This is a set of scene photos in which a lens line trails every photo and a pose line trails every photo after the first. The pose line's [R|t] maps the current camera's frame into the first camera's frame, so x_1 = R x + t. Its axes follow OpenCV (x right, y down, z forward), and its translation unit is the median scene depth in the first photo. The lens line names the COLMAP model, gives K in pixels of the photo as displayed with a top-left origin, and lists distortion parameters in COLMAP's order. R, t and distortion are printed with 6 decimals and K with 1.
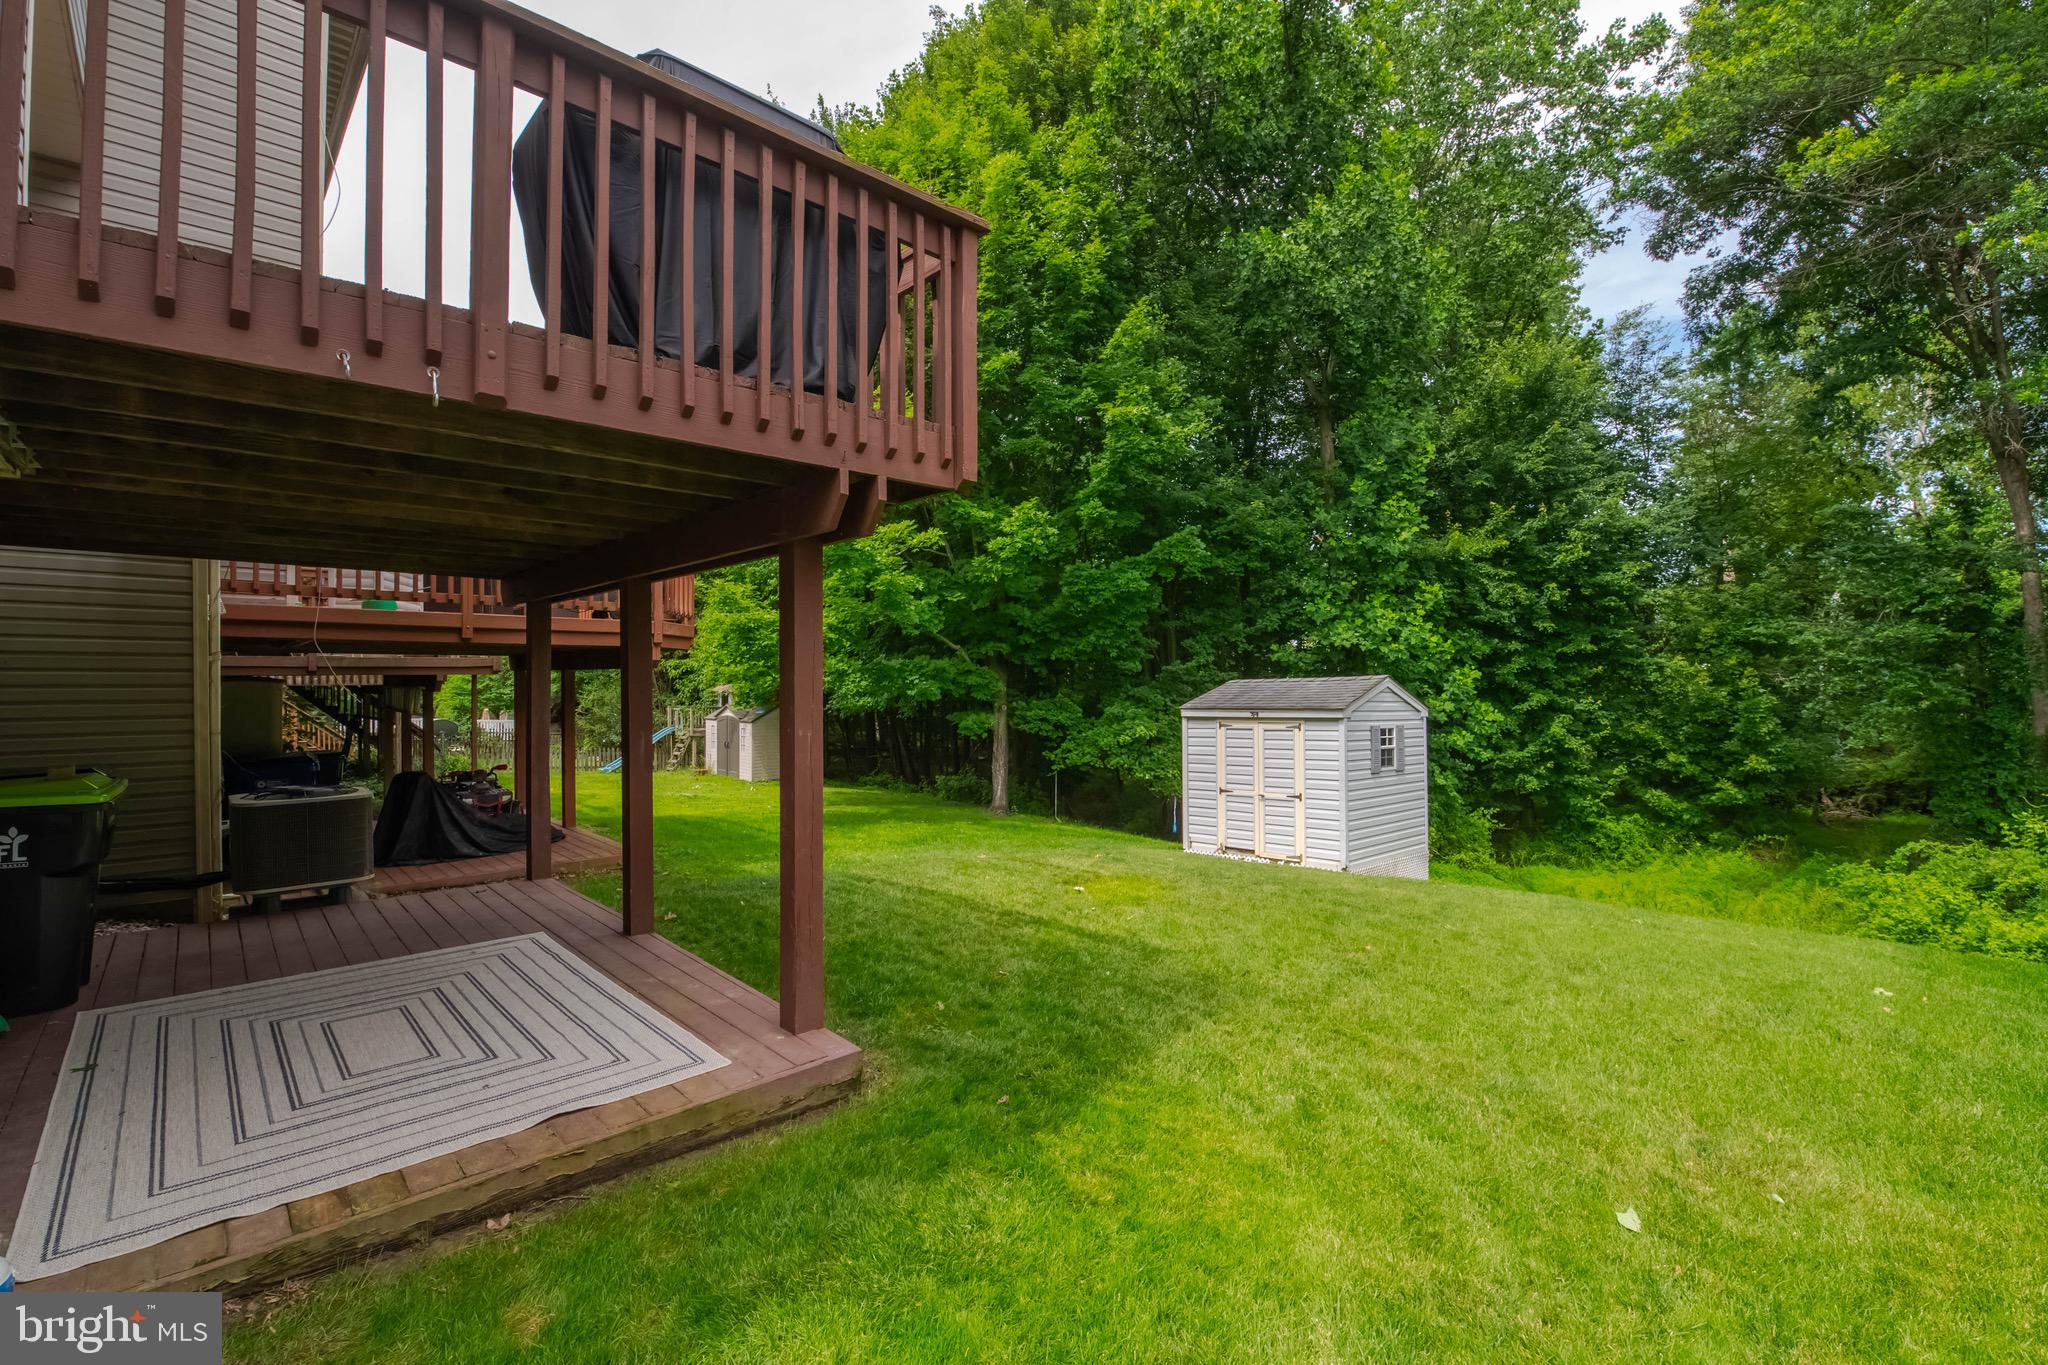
lens RADIAL K [[880.5, 0, 1039.7], [0, 880.5, 684.0], [0, 0, 1]] dist [-0.002710, -0.008157]
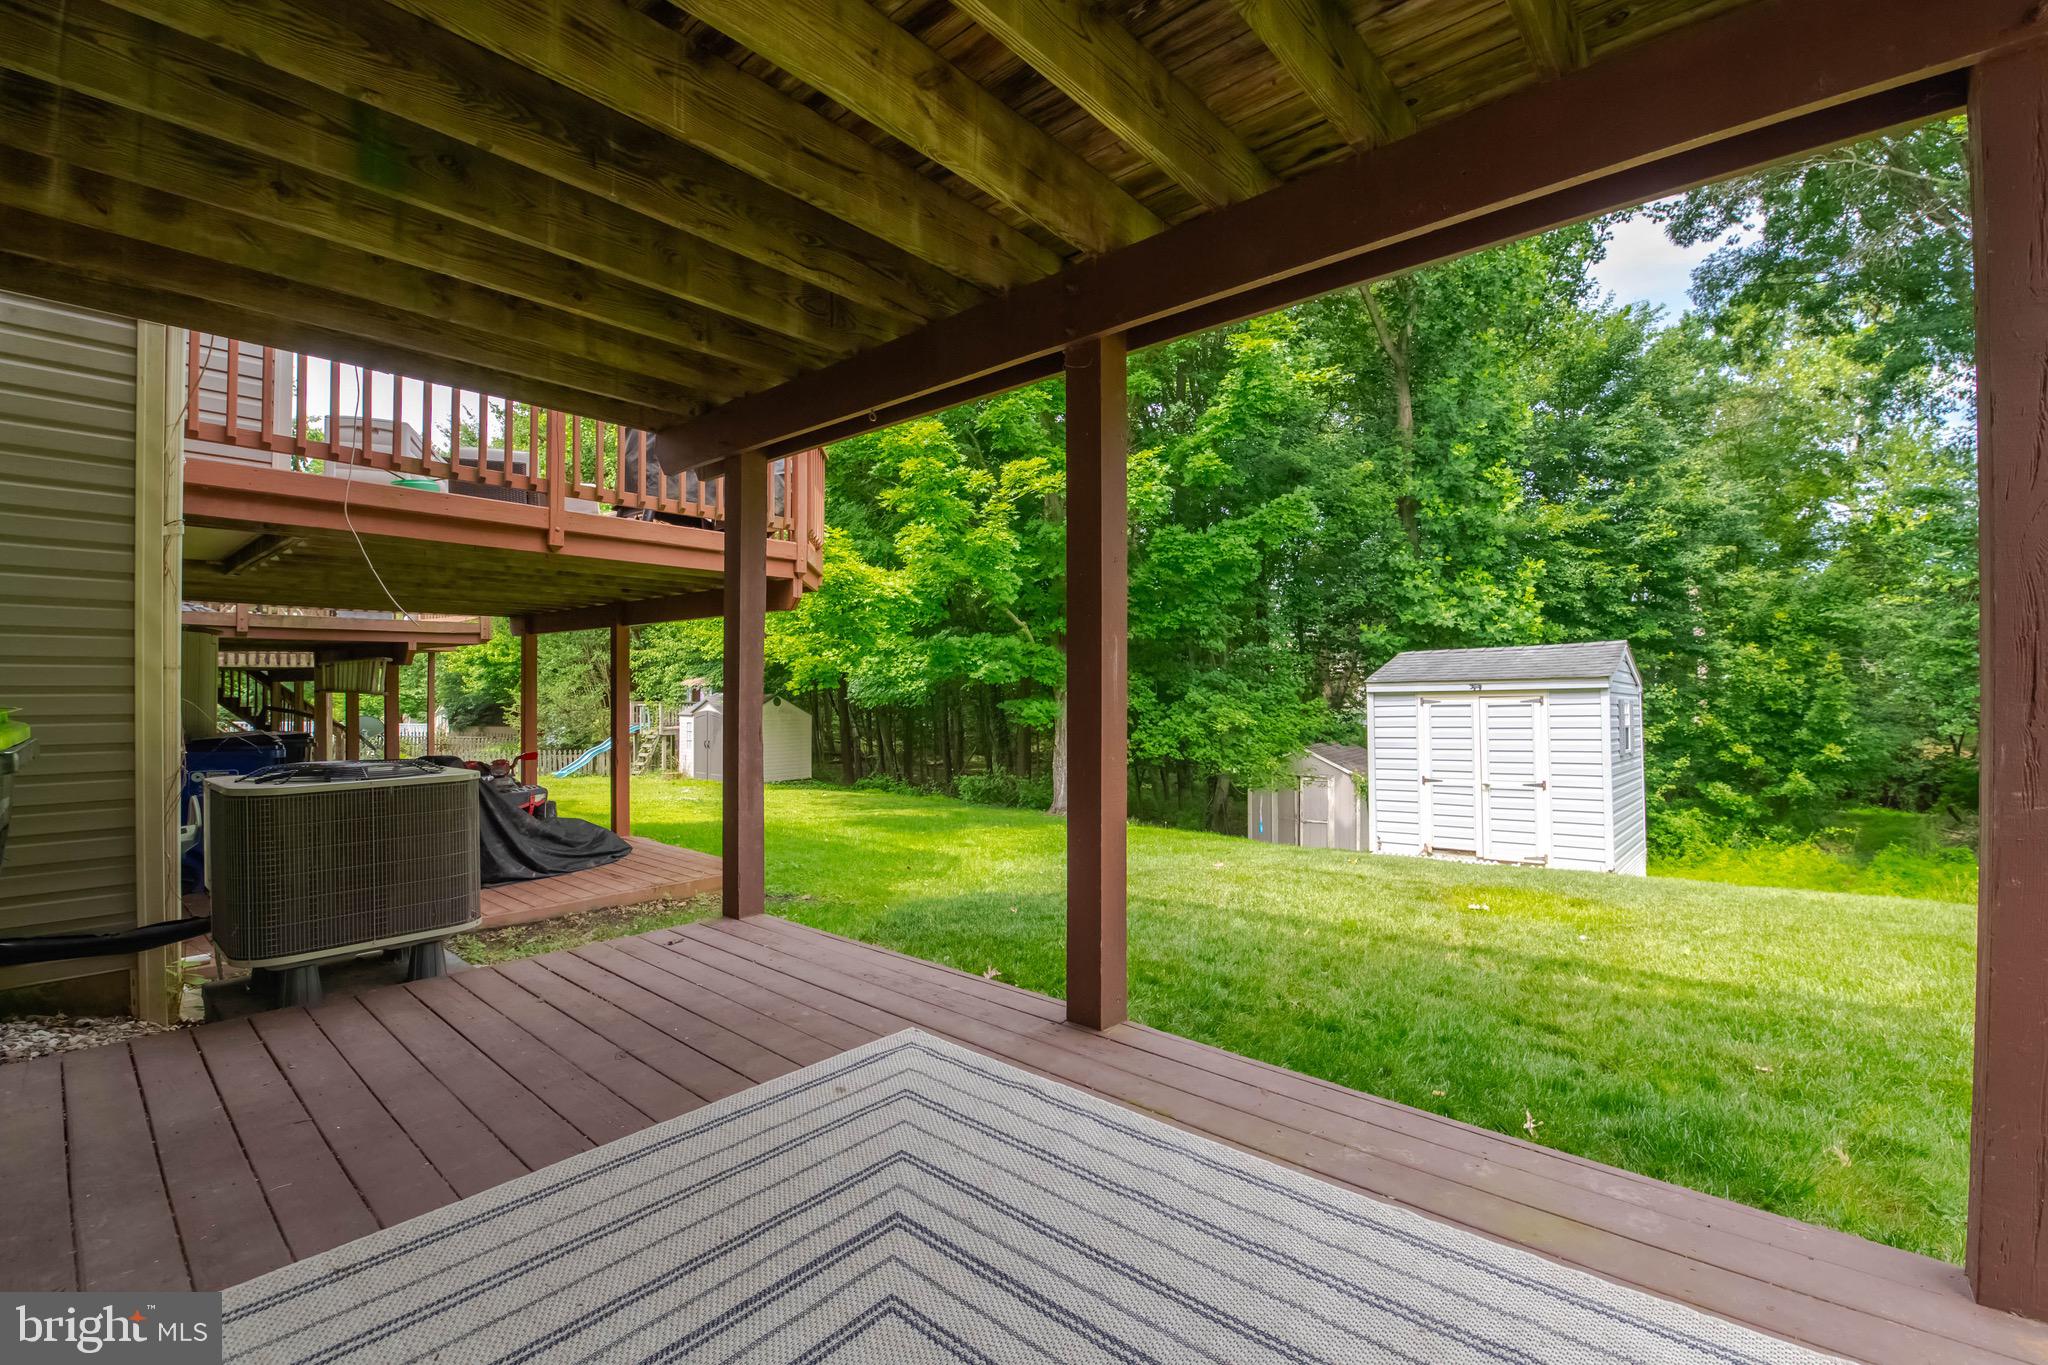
lens RADIAL K [[878.1, 0, 1043.0], [0, 878.1, 686.9], [0, 0, 1]] dist [-0.005142, -0.000976]
pose [[0.995490, -0.000042, 0.094866, -0.144630], [0.000529, 0.999987, -0.005106, 0.023015], [-0.094864, 0.005134, 0.995477, 0.129448]]
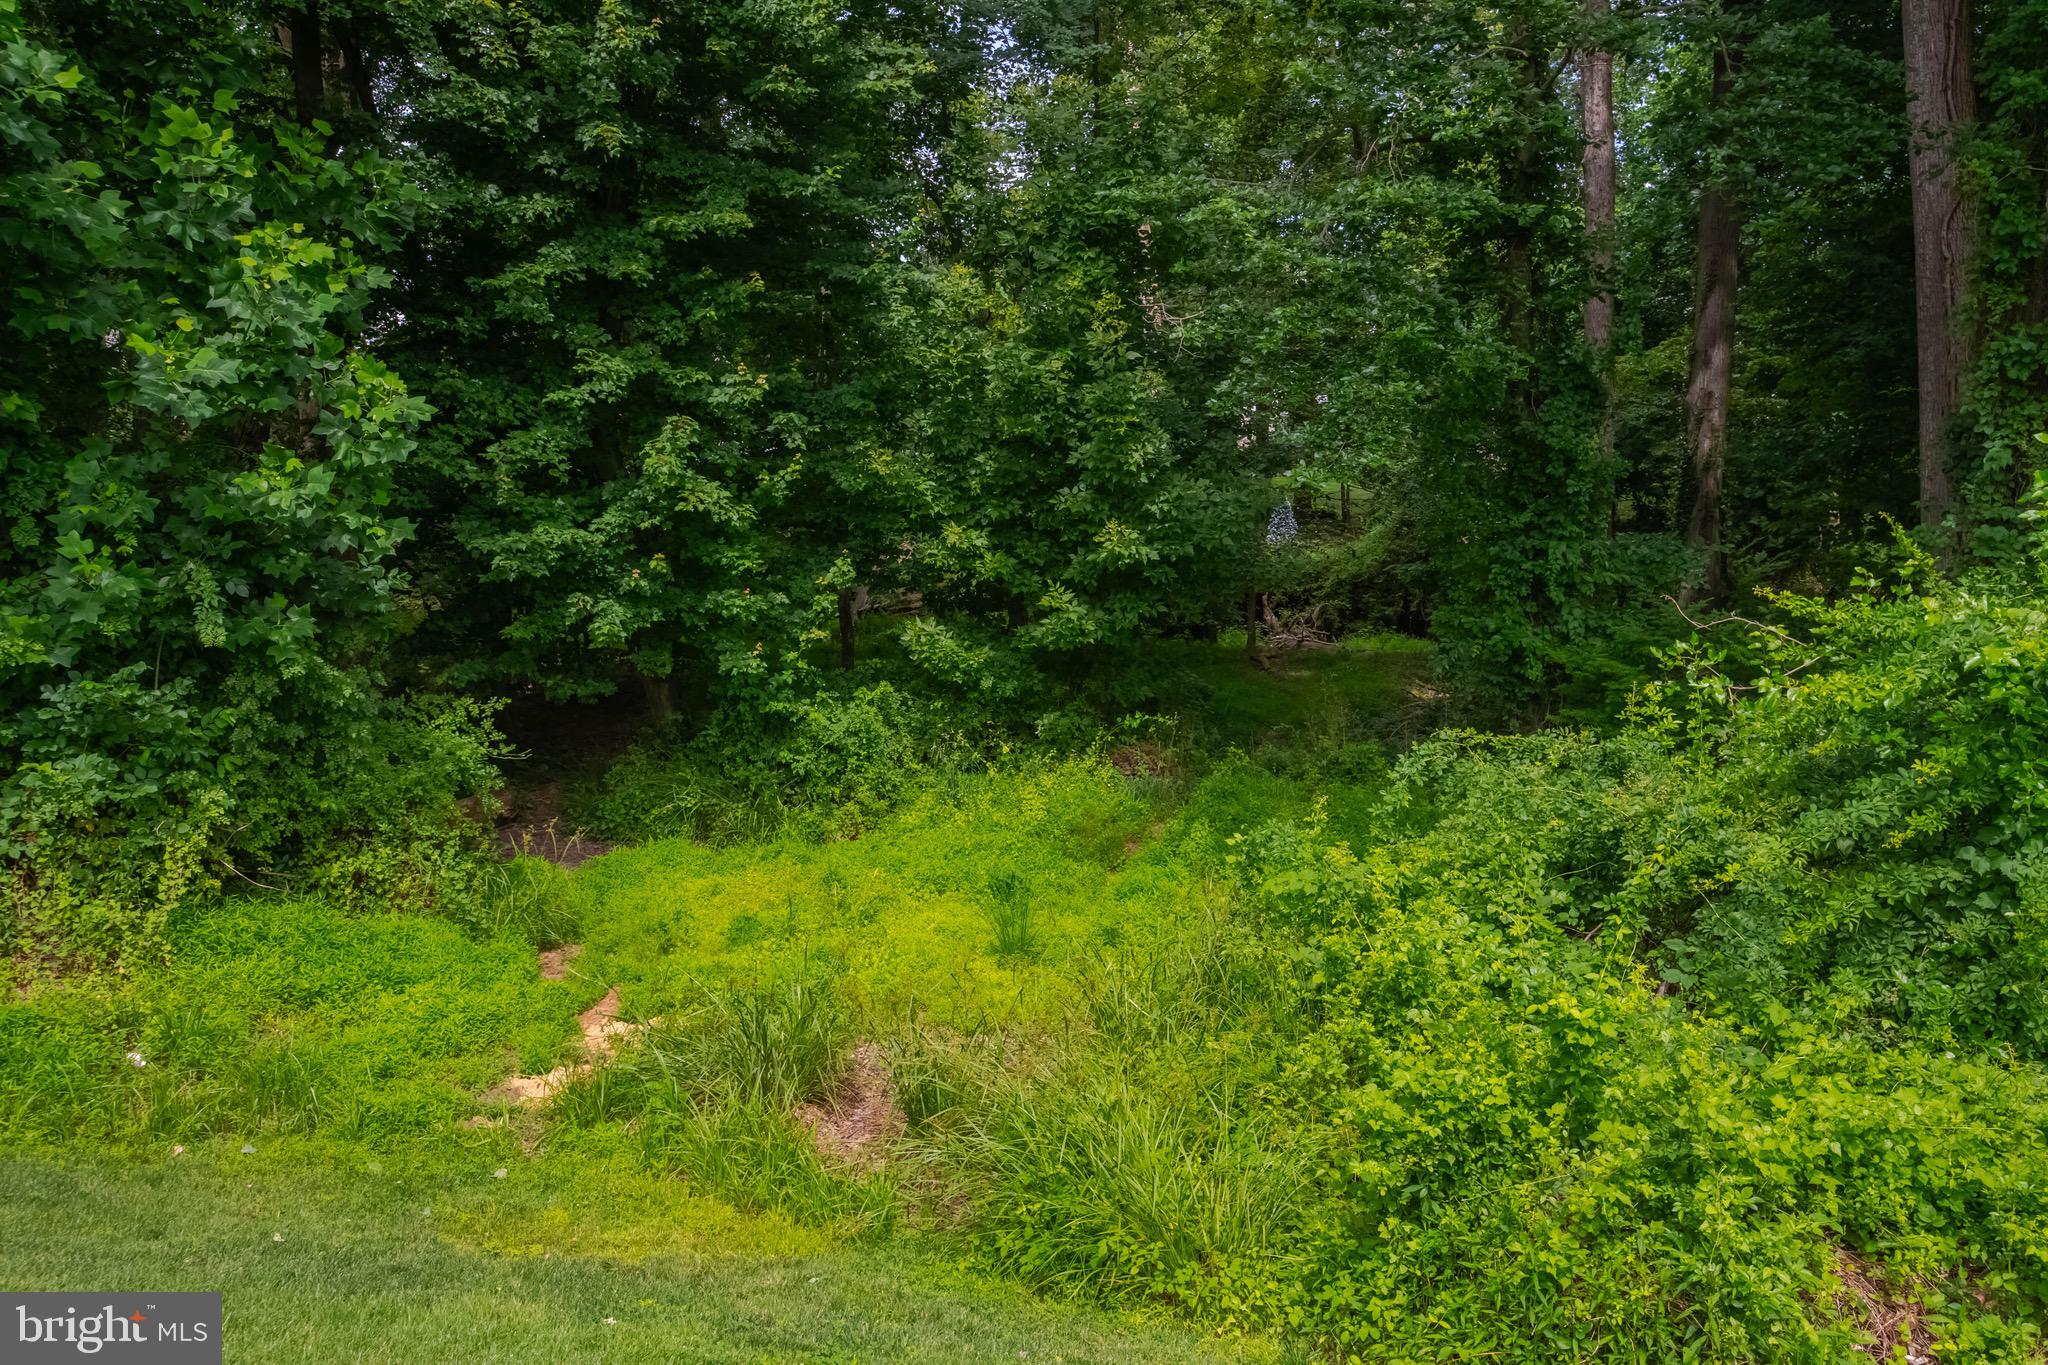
lens RADIAL K [[1664.7, 0, 1024.0], [0, 1664.7, 682.5], [0, 0, 1]] dist [0.038421, 0.001191]
pose [[0.836722, -0.073628, 0.542656, 0.376980], [-0.005542, 0.989731, 0.142833, 0.047251], [-0.547600, -0.122519, 0.827722, 0.399353]]
